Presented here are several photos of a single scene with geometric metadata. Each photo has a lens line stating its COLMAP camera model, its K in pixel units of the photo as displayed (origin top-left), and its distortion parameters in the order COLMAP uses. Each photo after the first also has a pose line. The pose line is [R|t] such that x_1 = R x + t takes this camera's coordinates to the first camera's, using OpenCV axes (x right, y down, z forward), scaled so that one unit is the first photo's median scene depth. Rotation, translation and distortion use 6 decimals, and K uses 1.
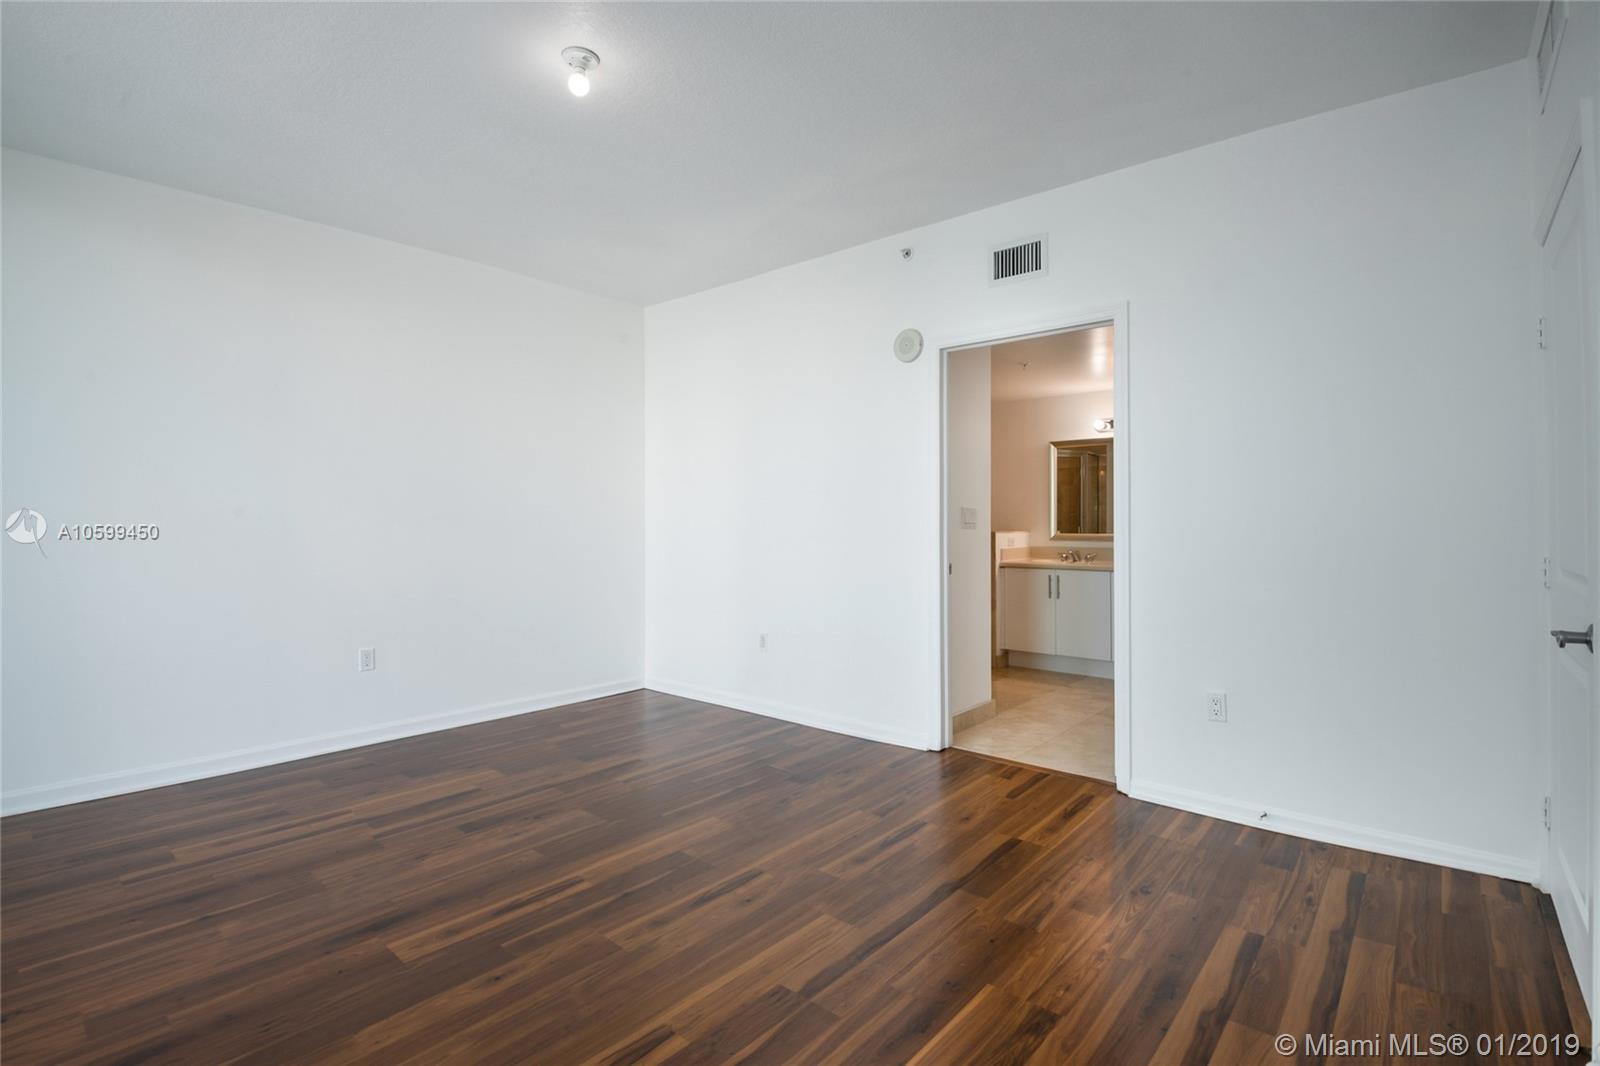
lens RADIAL K [[741.0, 0, 787.8], [0, 741.0, 529.8], [0, 0, 1]] dist [-0.000732, -0.000428]
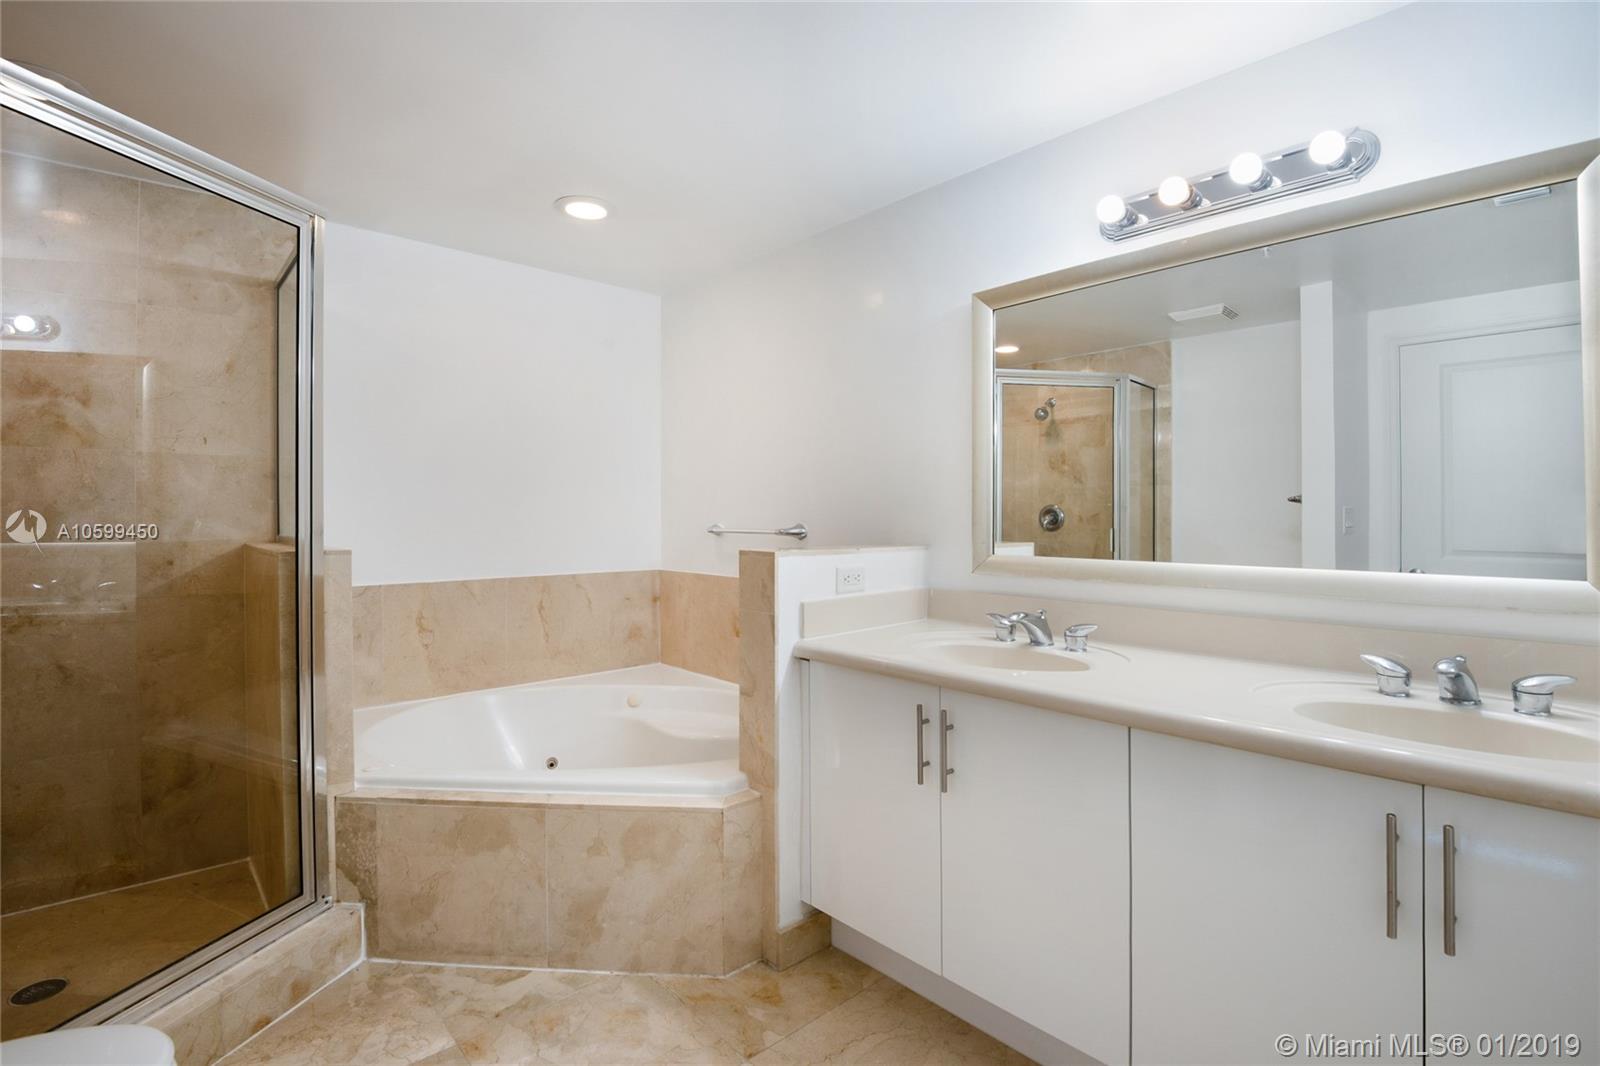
lens RADIAL K [[741.0, 0, 787.8], [0, 741.0, 529.8], [0, 0, 1]] dist [-0.000732, -0.000428]
pose [[0.994248, -0.002113, -0.107077, 0.311479], [0.002010, 0.999997, -0.001075, -0.006643], [0.107079, 0.000853, 0.994250, 0.657884]]
